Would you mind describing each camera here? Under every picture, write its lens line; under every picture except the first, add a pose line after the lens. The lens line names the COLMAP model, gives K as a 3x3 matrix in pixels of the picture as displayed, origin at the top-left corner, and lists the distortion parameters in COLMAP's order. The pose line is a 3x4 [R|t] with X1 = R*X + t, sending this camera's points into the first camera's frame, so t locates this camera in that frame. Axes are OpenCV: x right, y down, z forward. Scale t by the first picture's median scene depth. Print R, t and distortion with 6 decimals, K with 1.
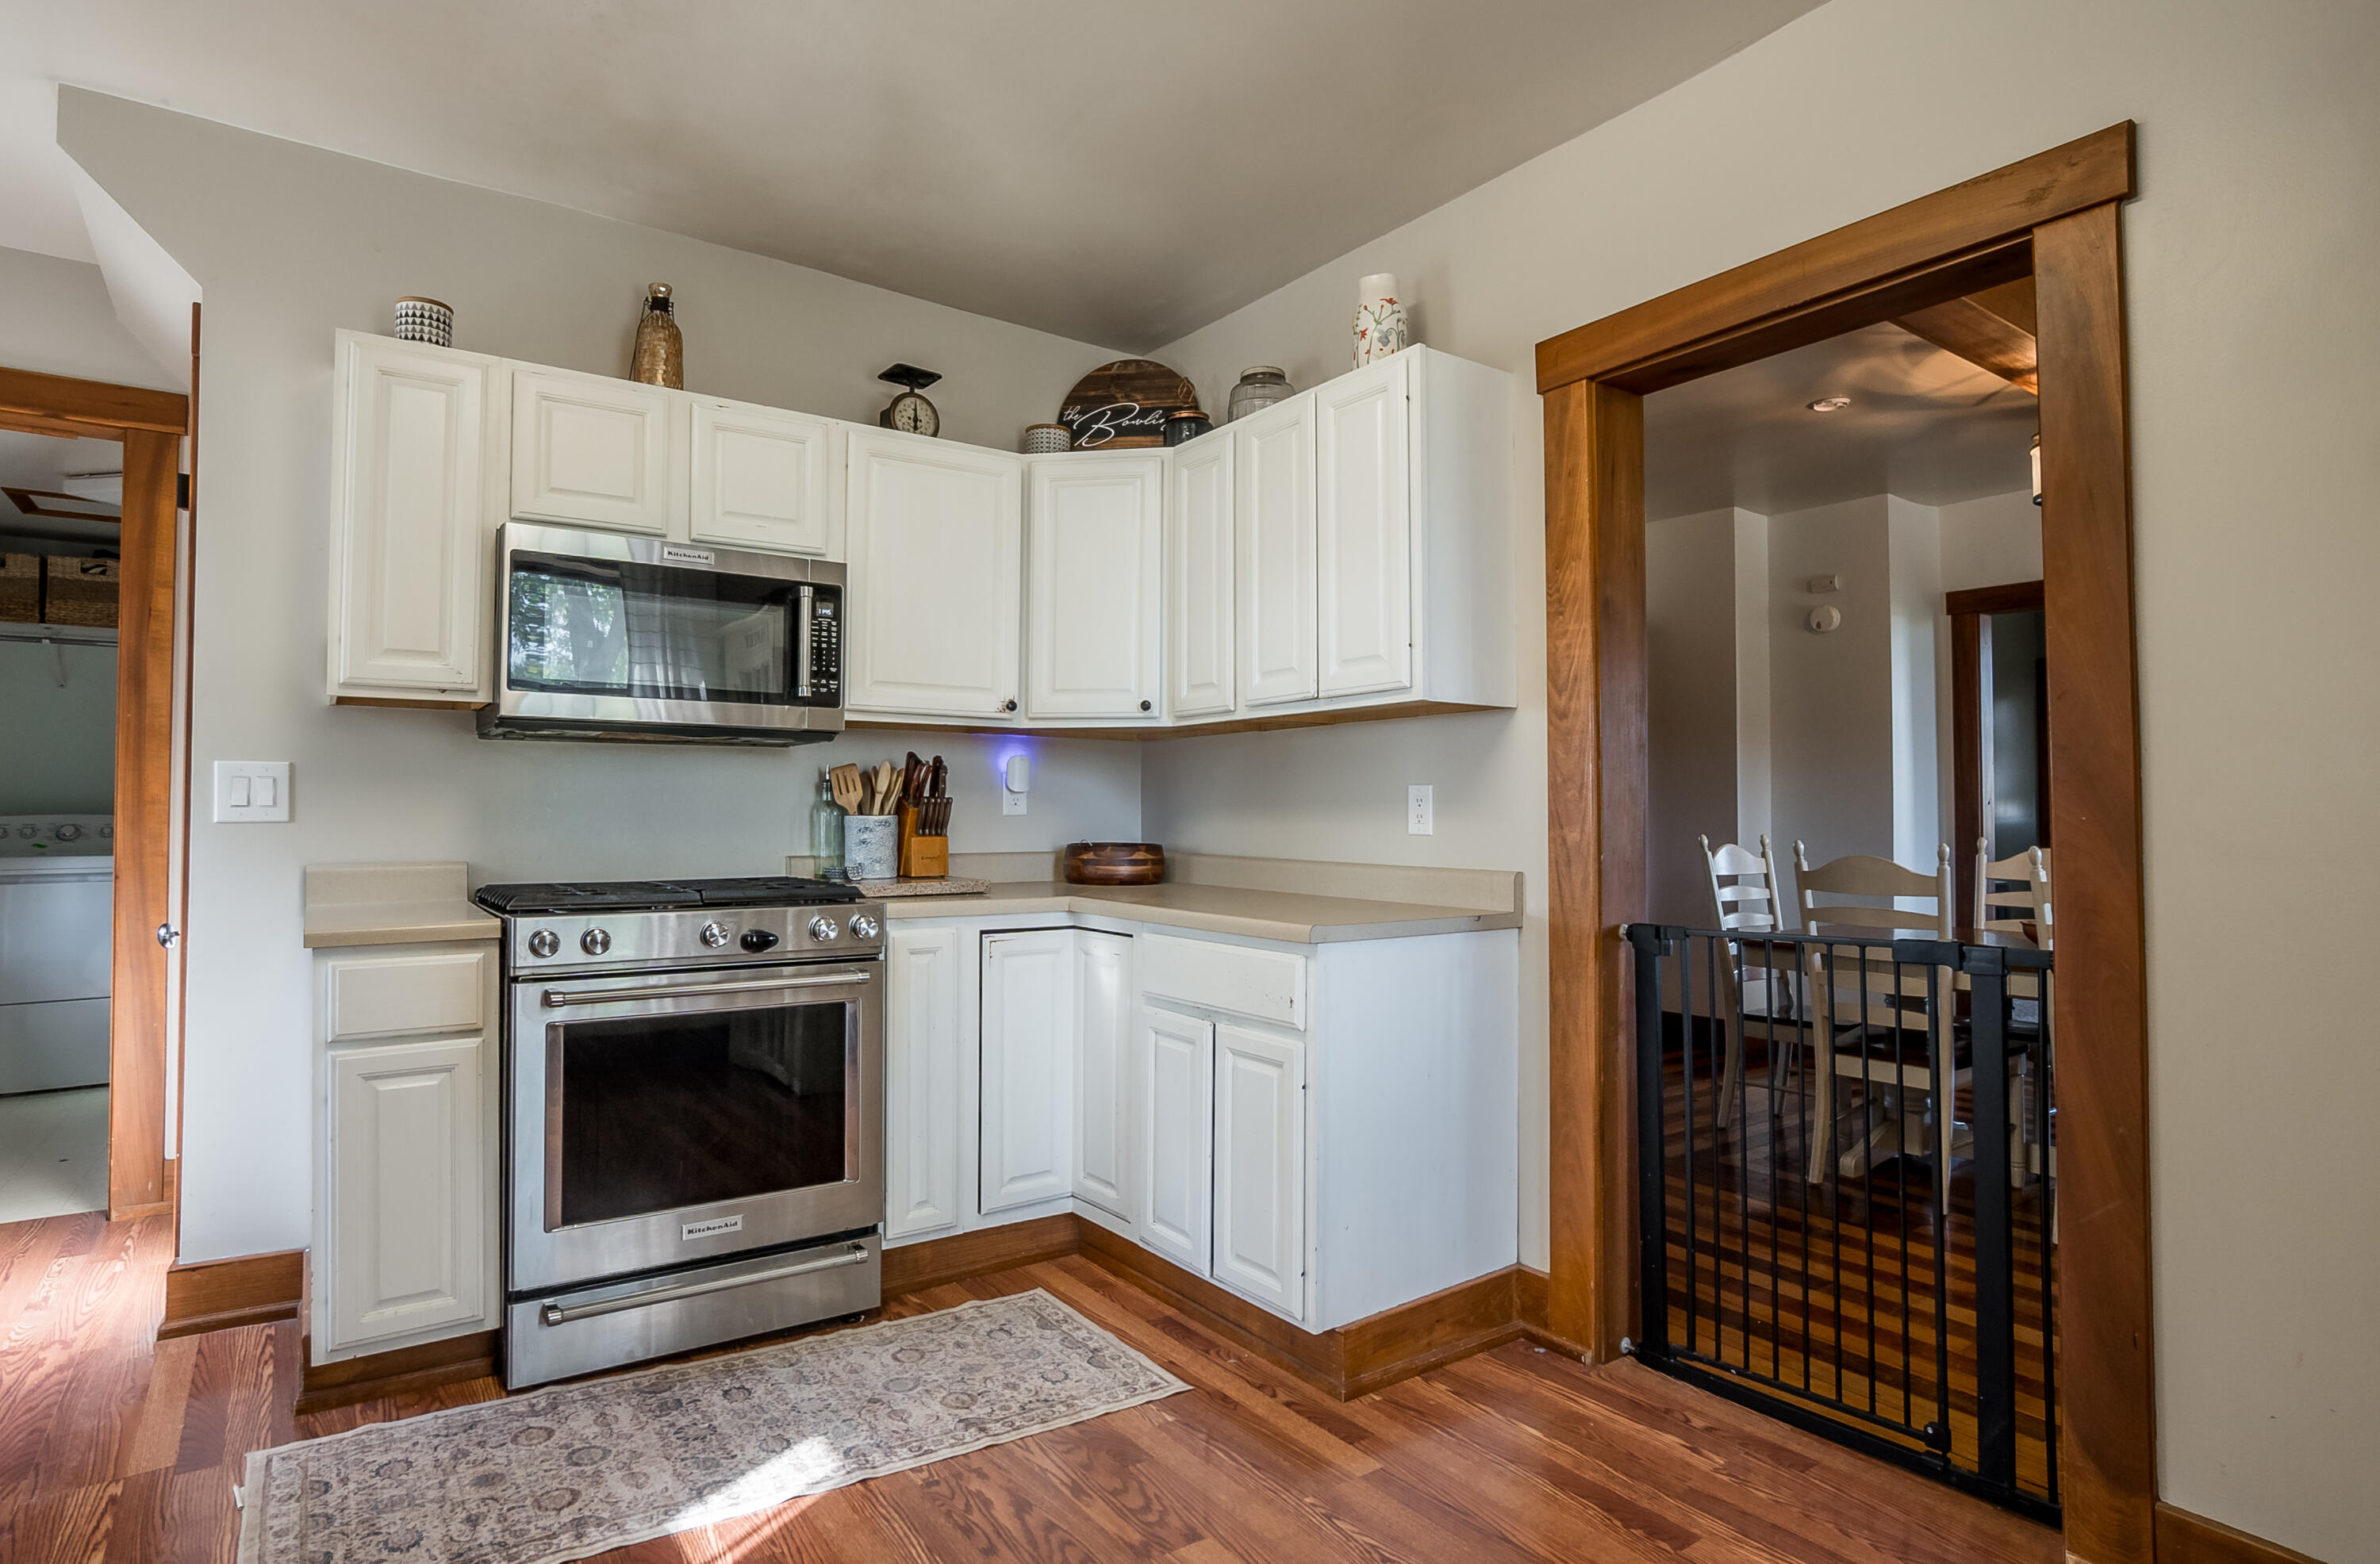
lens RADIAL K [[1238.1, 0, 1190.0], [0, 1238.1, 782.0], [0, 0, 1]] dist [-0.034956, 0.022382]
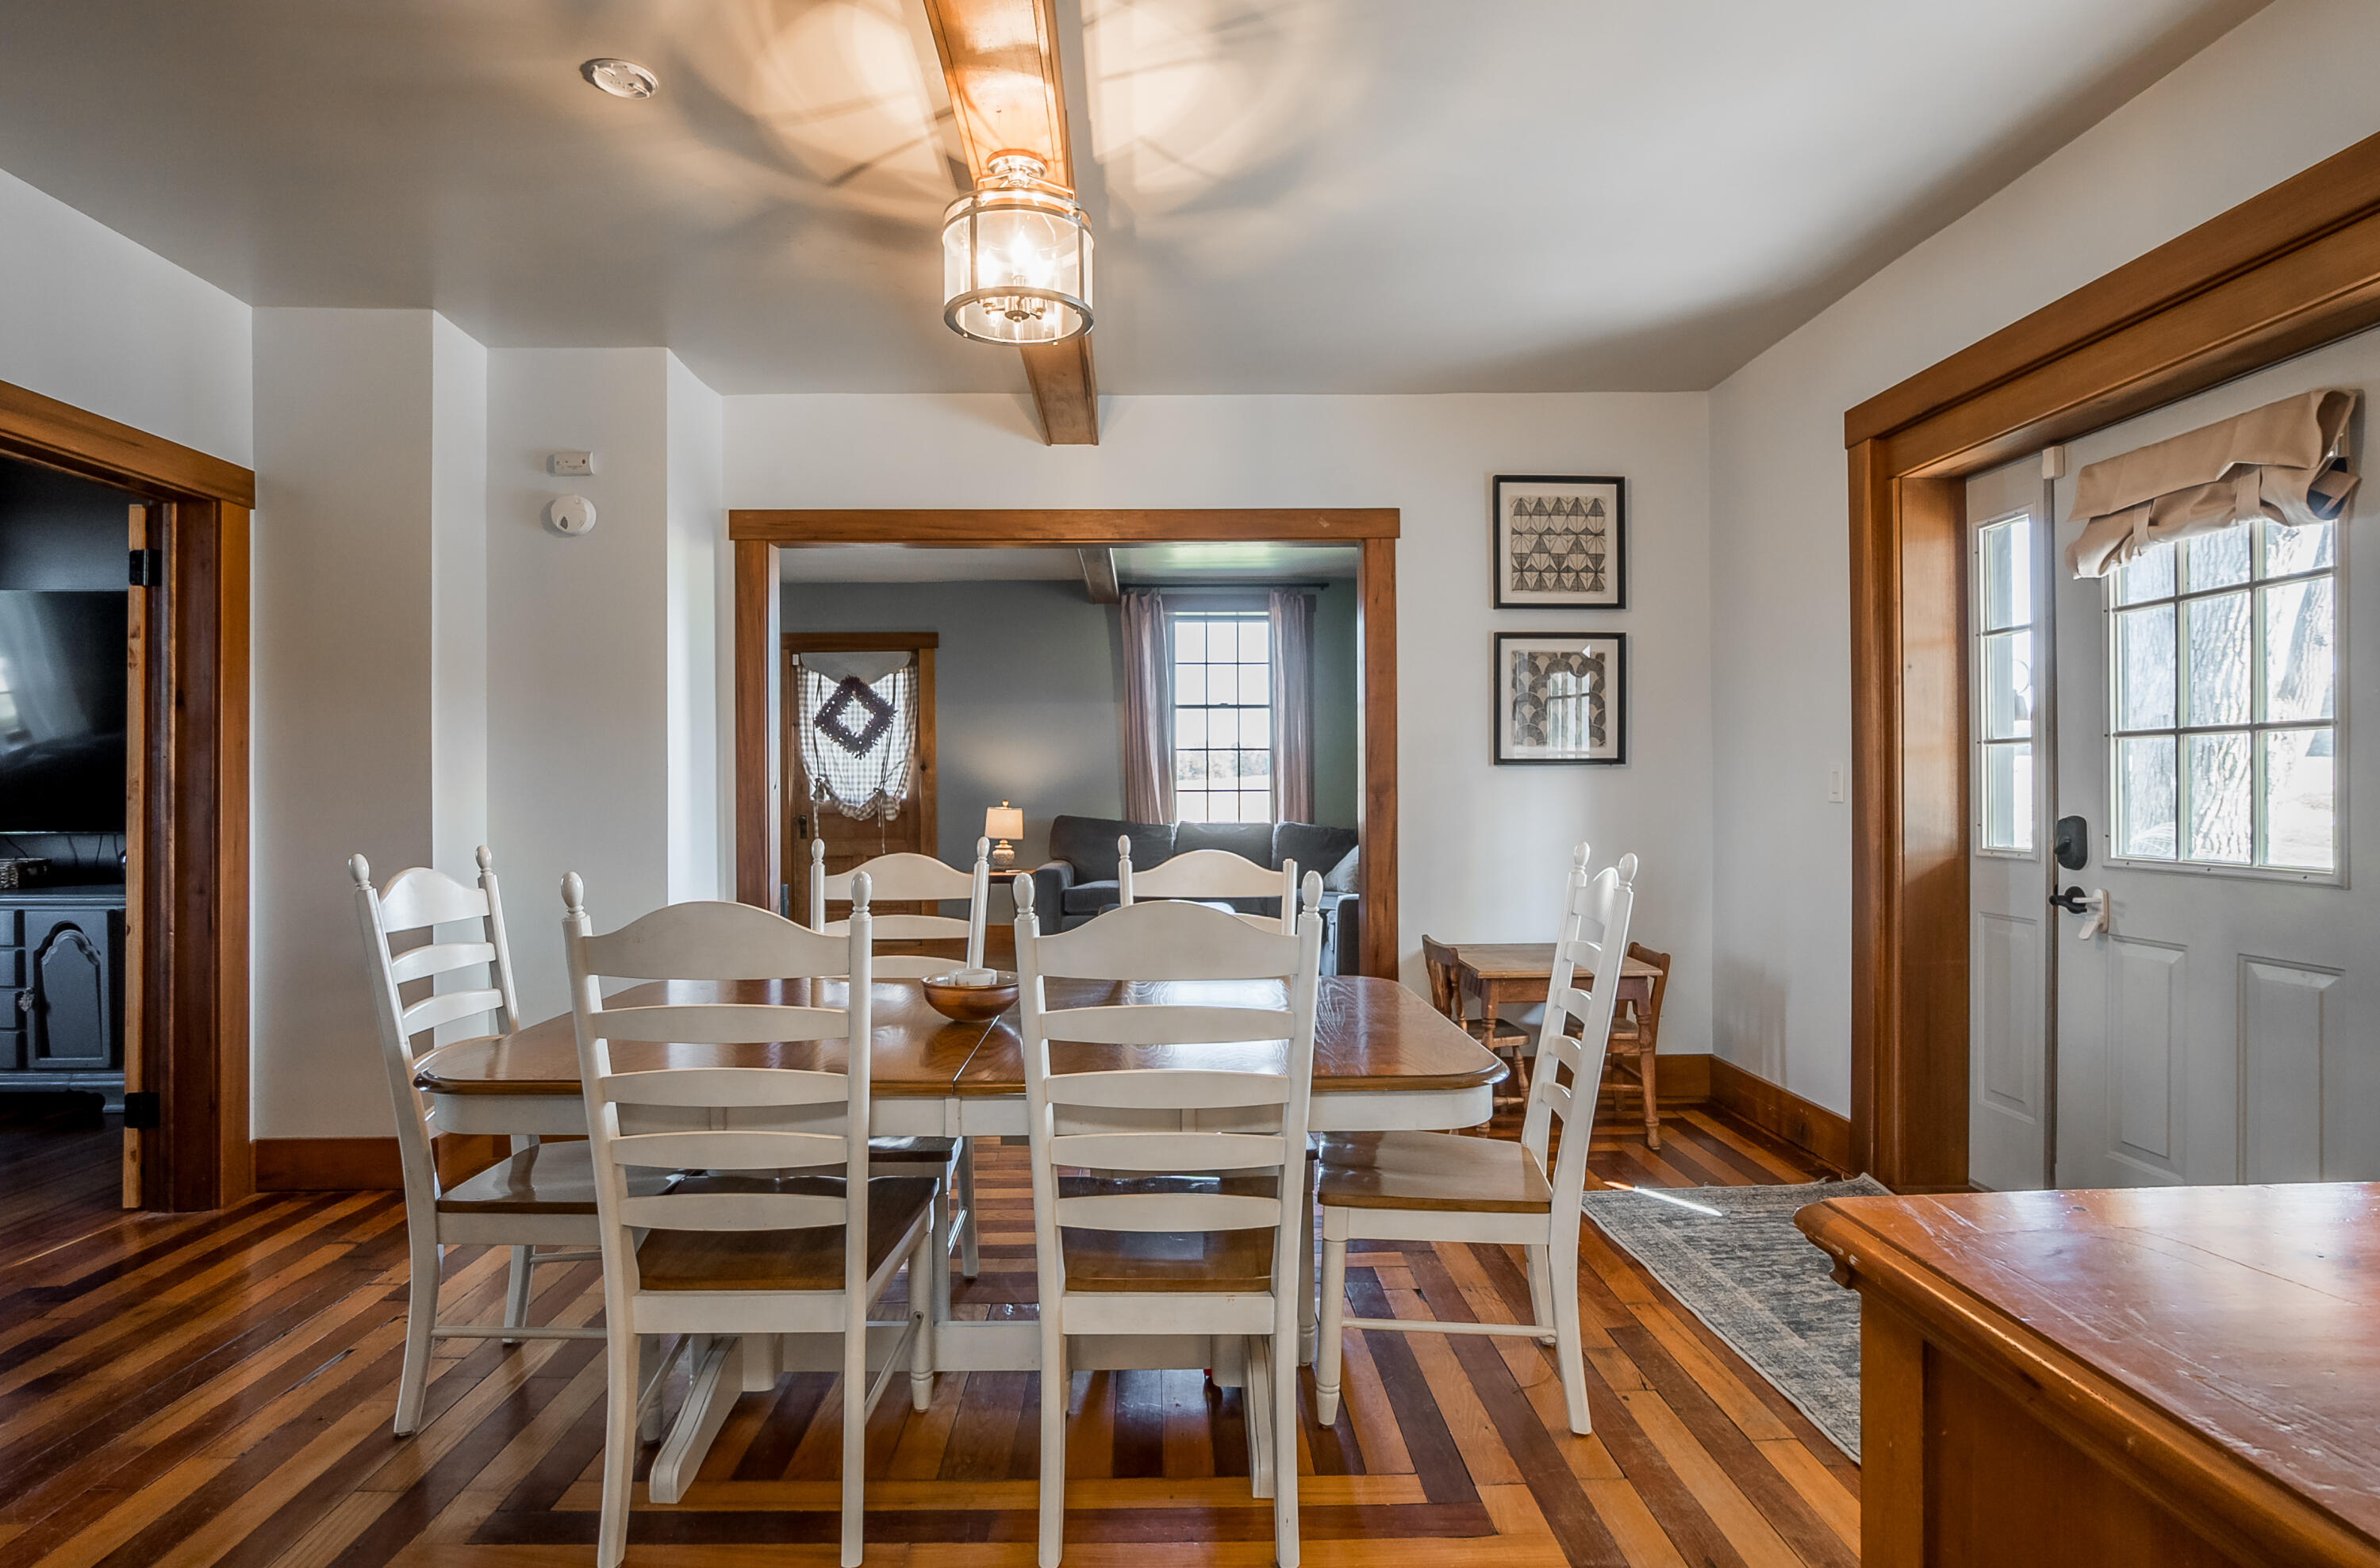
lens RADIAL K [[1238.2, 0, 1190.0], [0, 1238.2, 784.0], [0, 0, 1]] dist [-0.034956, 0.022382]
pose [[0.561383, 0.001263, 0.827555, 0.194313], [-0.017993, 0.999781, 0.010680, 0.003646], [-0.827360, -0.020886, 0.561283, 0.441360]]
